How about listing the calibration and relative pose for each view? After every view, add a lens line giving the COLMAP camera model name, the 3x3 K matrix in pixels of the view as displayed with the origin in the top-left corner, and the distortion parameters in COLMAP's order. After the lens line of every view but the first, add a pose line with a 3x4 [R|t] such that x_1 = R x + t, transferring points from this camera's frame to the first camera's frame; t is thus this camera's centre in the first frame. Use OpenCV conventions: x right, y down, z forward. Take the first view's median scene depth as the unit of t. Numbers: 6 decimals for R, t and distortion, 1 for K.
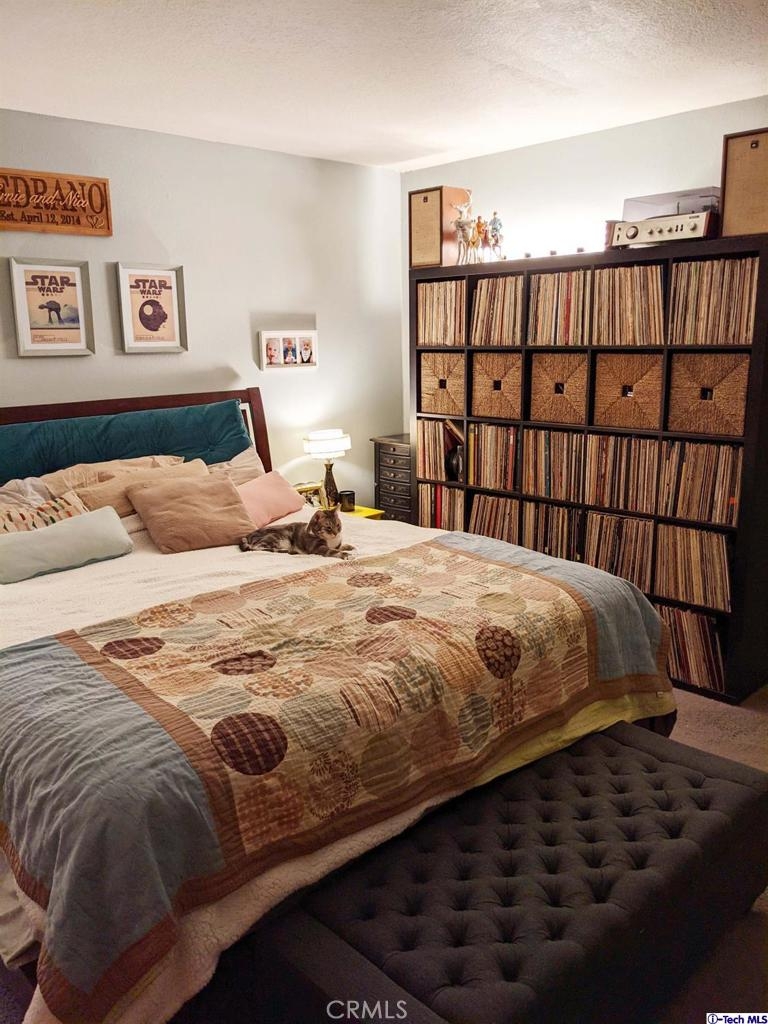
lens RADIAL K [[828.5, 0, 378.6], [0, 828.5, 516.3], [0, 0, 1]] dist [0.003383, 0.000162]
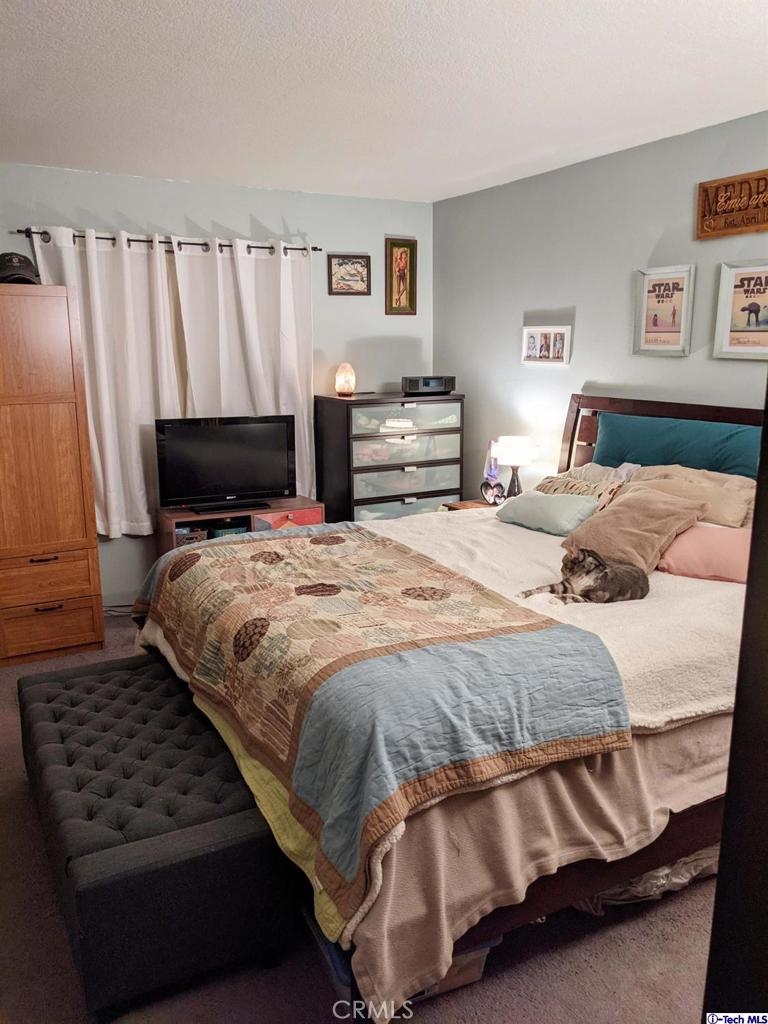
lens RADIAL K [[828.5, 0, 378.6], [0, 828.5, 516.3], [0, 0, 1]] dist [0.003383, 0.000162]
pose [[-0.262997, 0.221607, -0.939001, 0.781335], [-0.203177, 0.938715, 0.278446, -0.233984], [0.943160, 0.264014, -0.201854, 0.962304]]
